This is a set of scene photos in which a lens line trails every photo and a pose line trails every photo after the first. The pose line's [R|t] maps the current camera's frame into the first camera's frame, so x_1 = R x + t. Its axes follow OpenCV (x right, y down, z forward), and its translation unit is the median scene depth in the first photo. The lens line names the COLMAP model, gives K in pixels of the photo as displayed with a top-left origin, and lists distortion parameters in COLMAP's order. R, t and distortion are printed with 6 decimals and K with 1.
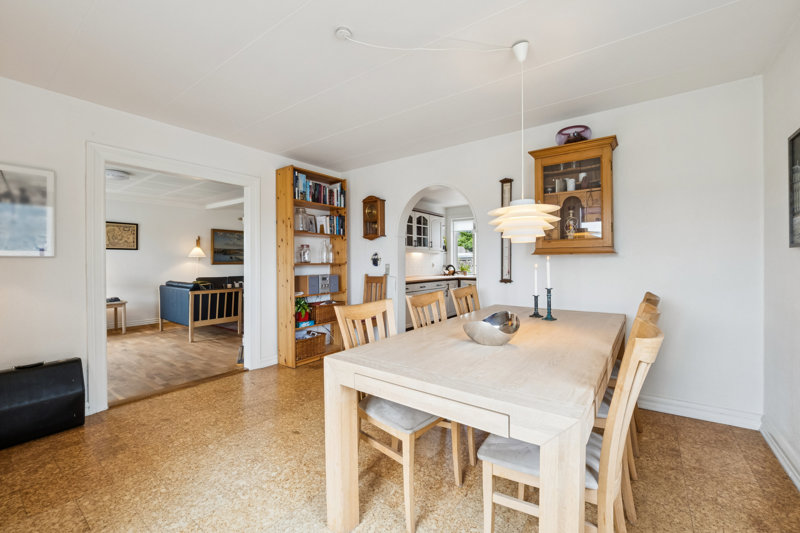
lens RADIAL K [[330.6, 0, 401.9], [0, 330.6, 258.5], [0, 0, 1]] dist [-0.000361, -0.000082]
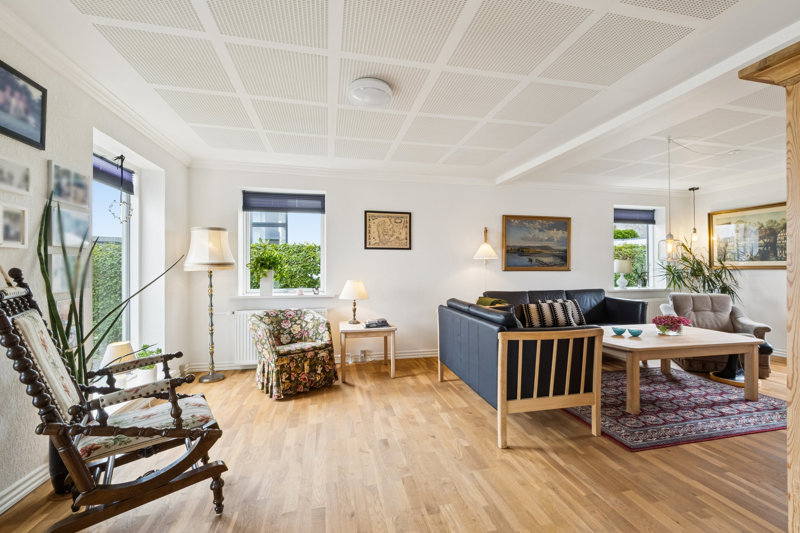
lens RADIAL K [[333.9, 0, 400.0], [0, 333.9, 266.5], [0, 0, 1]] dist [-0.011090, -0.000074]
pose [[0.750350, -0.005196, -0.661020, -0.368129], [0.008197, 0.999965, 0.001444, 0.007989], [0.660990, -0.006502, 0.750366, 0.477343]]
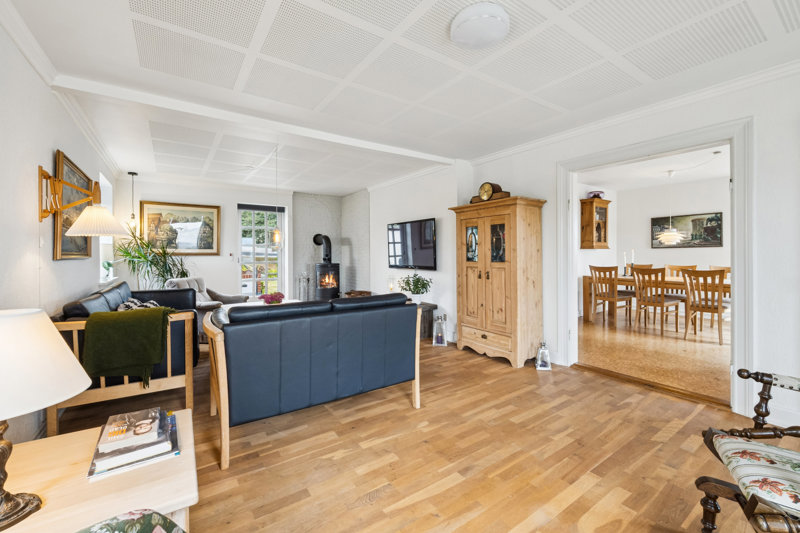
lens RADIAL K [[332.4, 0, 400.3], [0, 332.4, 251.7], [0, 0, 1]] dist [-0.009306, -0.000274]
pose [[0.330928, 0.003944, 0.943648, -0.933865], [-0.006601, 0.999976, -0.001865, 0.009542], [-0.943633, -0.005612, 0.330946, 0.705364]]
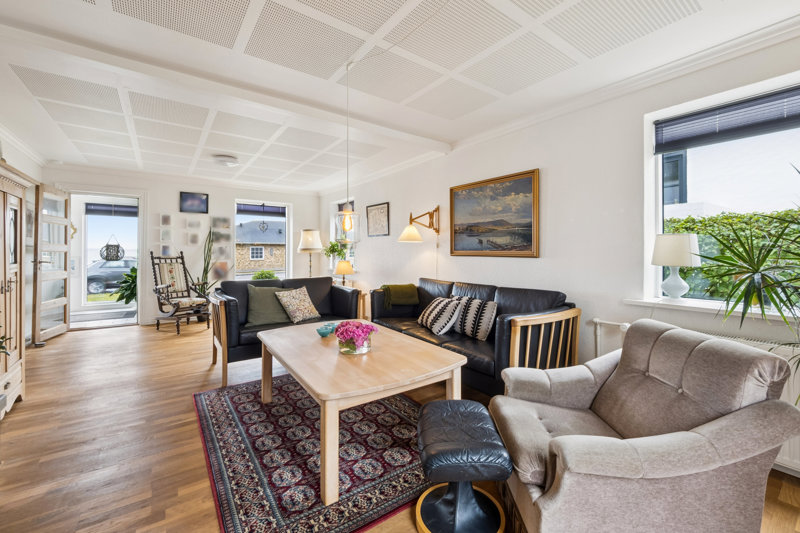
lens RADIAL K [[332.4, 0, 400.3], [0, 332.4, 251.7], [0, 0, 1]] dist [-0.009306, -0.000274]
pose [[-0.306361, -0.001151, -0.951915, -0.070477], [0.006193, 0.999976, -0.003203, 0.014856], [0.951895, -0.006877, -0.306346, 1.316346]]
